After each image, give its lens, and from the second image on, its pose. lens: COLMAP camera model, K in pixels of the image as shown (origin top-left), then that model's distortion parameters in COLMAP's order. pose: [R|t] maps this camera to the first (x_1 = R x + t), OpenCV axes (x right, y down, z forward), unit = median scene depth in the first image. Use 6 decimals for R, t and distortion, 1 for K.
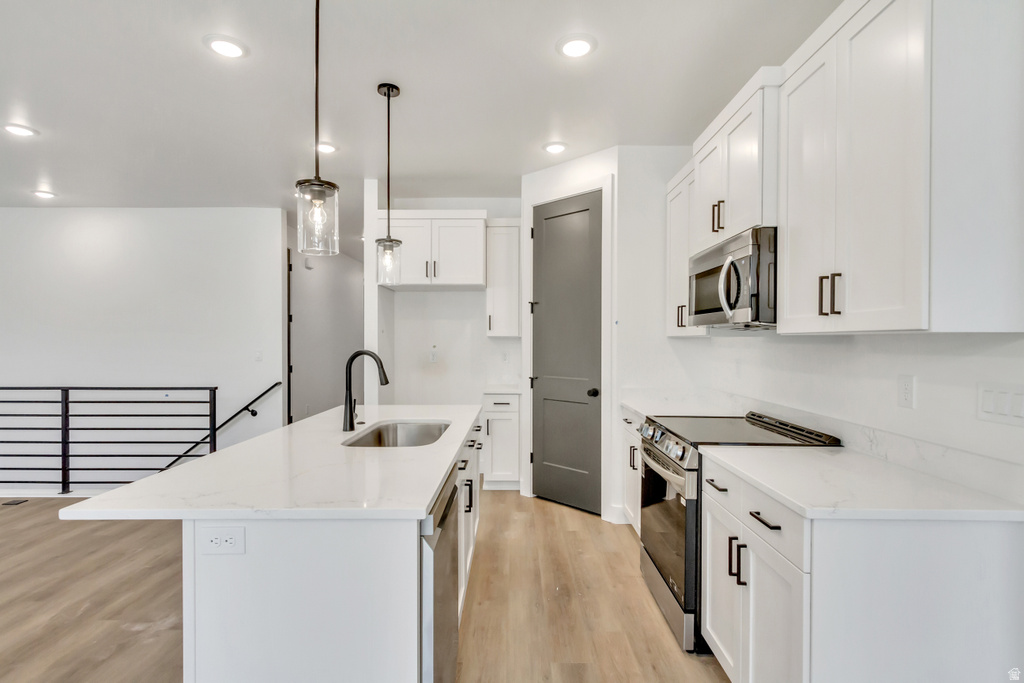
lens RADIAL K [[501.8, 0, 512.9], [0, 501.8, 344.3], [0, 0, 1]] dist [0.002072, 0.000059]
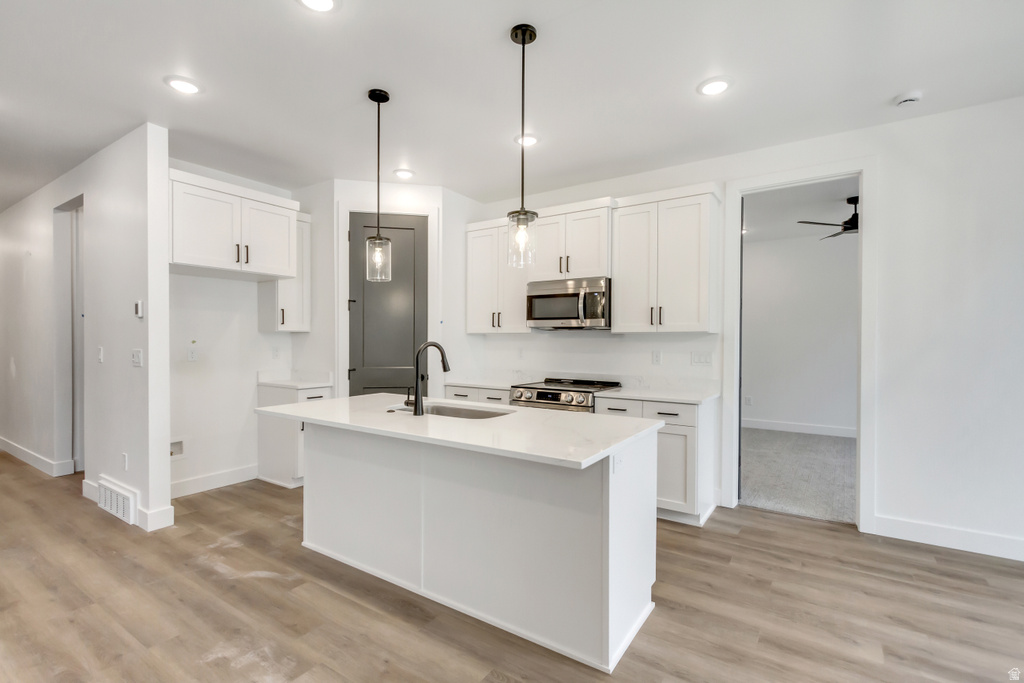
lens RADIAL K [[472.6, 0, 512.0], [0, 472.6, 341.5], [0, 0, 1]] dist [0.004232, -0.000059]
pose [[0.554024, -0.001125, 0.832500, -0.618055], [0.002650, 0.999996, -0.000412, 0.007023], [-0.832496, 0.002434, 0.554025, 0.145516]]
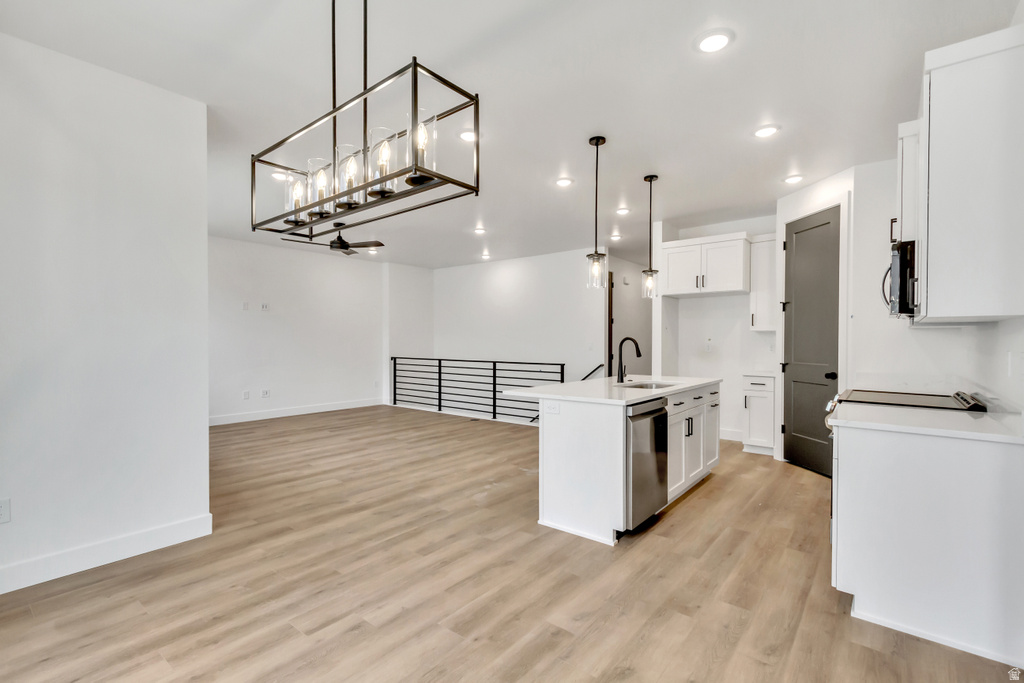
lens RADIAL K [[467.3, 0, 511.6], [0, 467.3, 343.5], [0, 0, 1]] dist [0.004499, -0.000374]
pose [[0.782099, 0.003531, -0.623145, 0.232265], [-0.005023, 0.999987, -0.000637, 0.021107], [0.623135, 0.003628, 0.782106, -0.309728]]
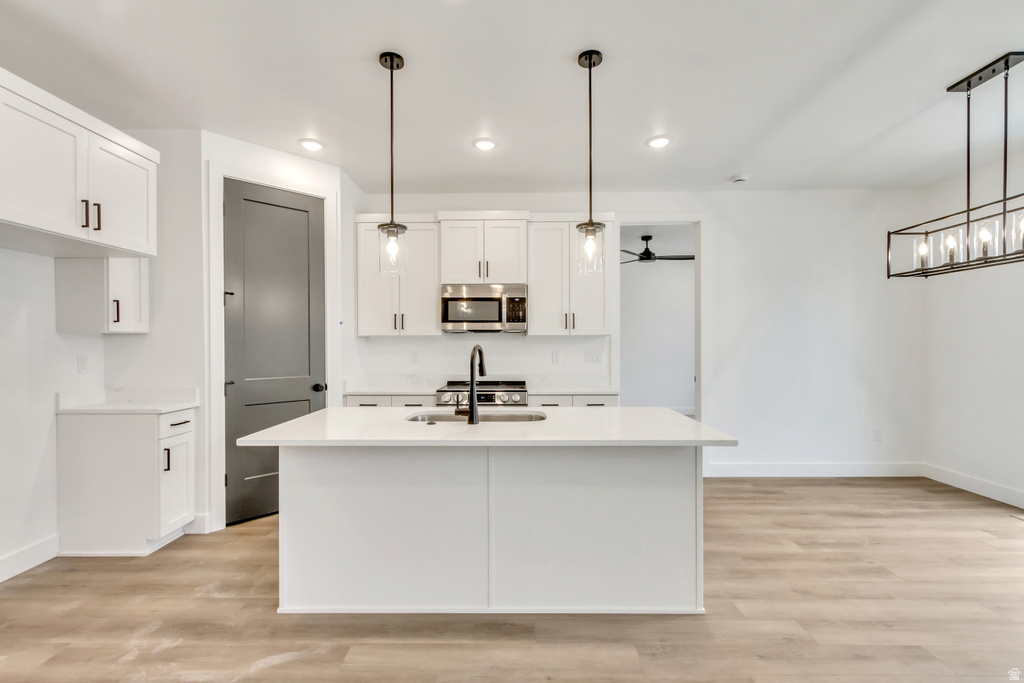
lens RADIAL K [[467.3, 0, 511.6], [0, 467.3, 343.5], [0, 0, 1]] dist [0.004499, -0.000374]
pose [[0.005986, -0.002344, 0.999979, -0.736360], [0.009729, 0.999950, 0.002286, 0.004002], [-0.999935, 0.009715, 0.006009, 0.525242]]
